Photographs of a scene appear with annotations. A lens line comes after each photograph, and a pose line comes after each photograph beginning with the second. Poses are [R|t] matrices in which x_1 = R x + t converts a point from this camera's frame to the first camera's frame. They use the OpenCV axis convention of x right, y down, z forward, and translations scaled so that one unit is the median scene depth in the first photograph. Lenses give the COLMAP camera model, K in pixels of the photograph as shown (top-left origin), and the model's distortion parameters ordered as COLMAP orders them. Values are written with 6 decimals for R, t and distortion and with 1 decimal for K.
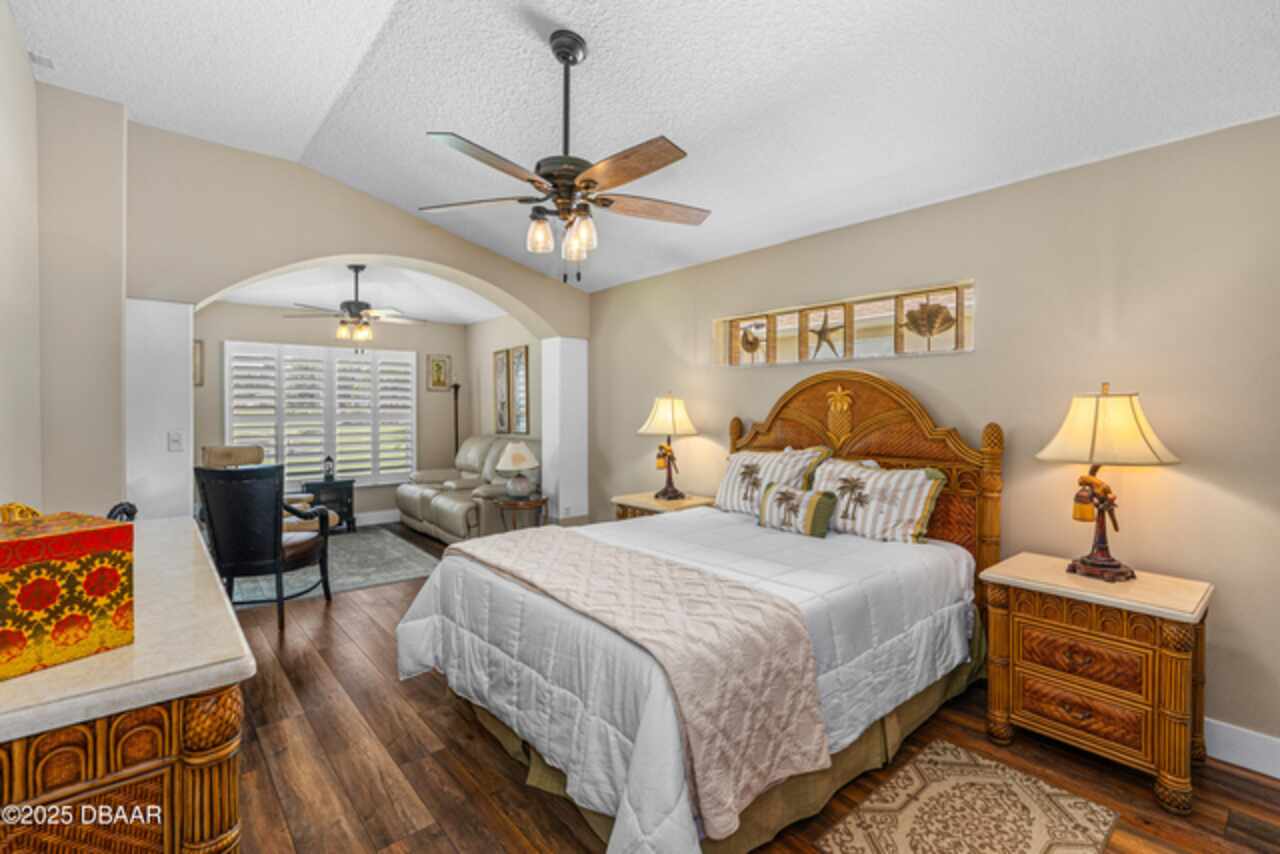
lens RADIAL K [[586.6, 0, 640.5], [0, 586.6, 420.2], [0, 0, 1]] dist [-0.002260, -0.000254]
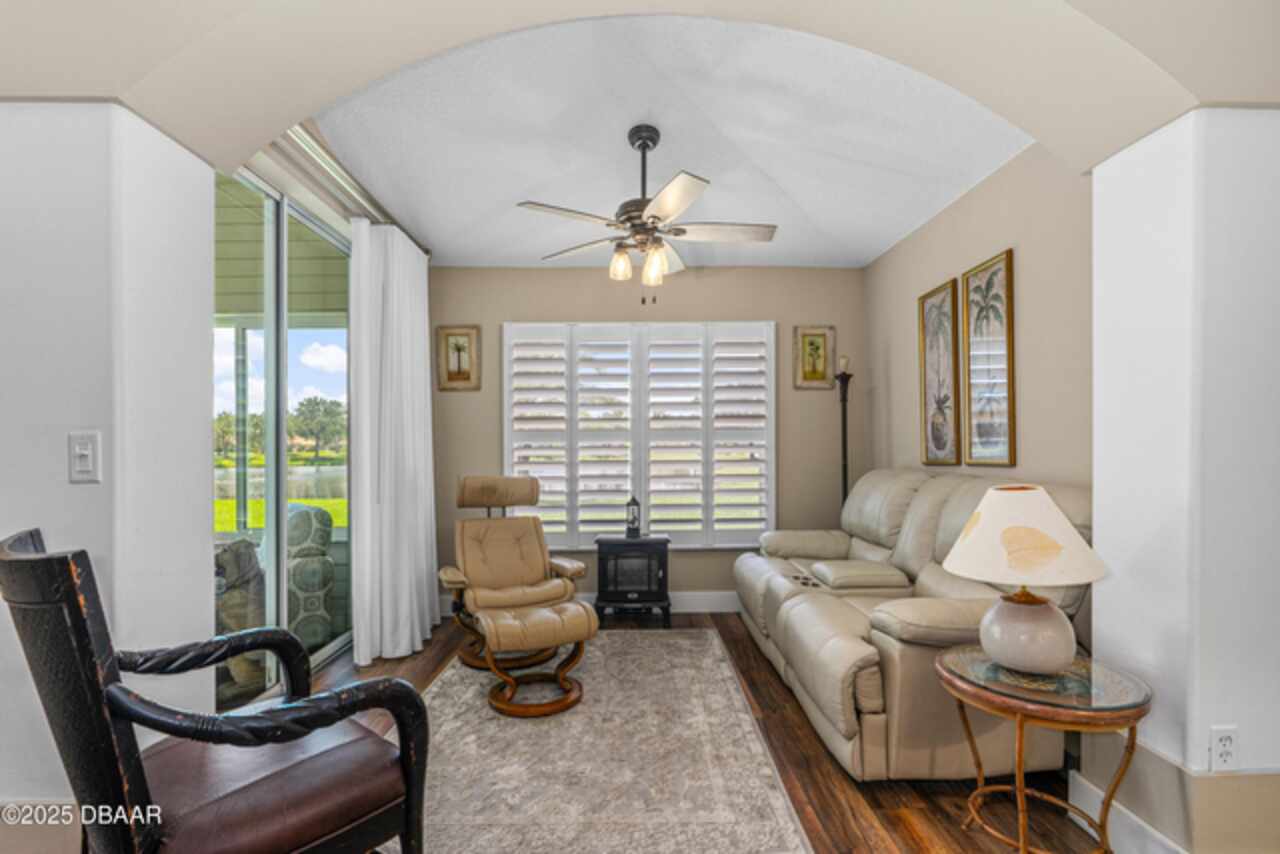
lens RADIAL K [[586.6, 0, 646.6], [0, 586.6, 445.1], [0, 0, 1]] dist [-0.002260, -0.000254]
pose [[0.789695, -0.004925, -0.613480, -0.135713], [-0.006827, 0.999835, -0.016814, 0.016329], [0.613462, 0.017466, 0.789531, 0.494839]]
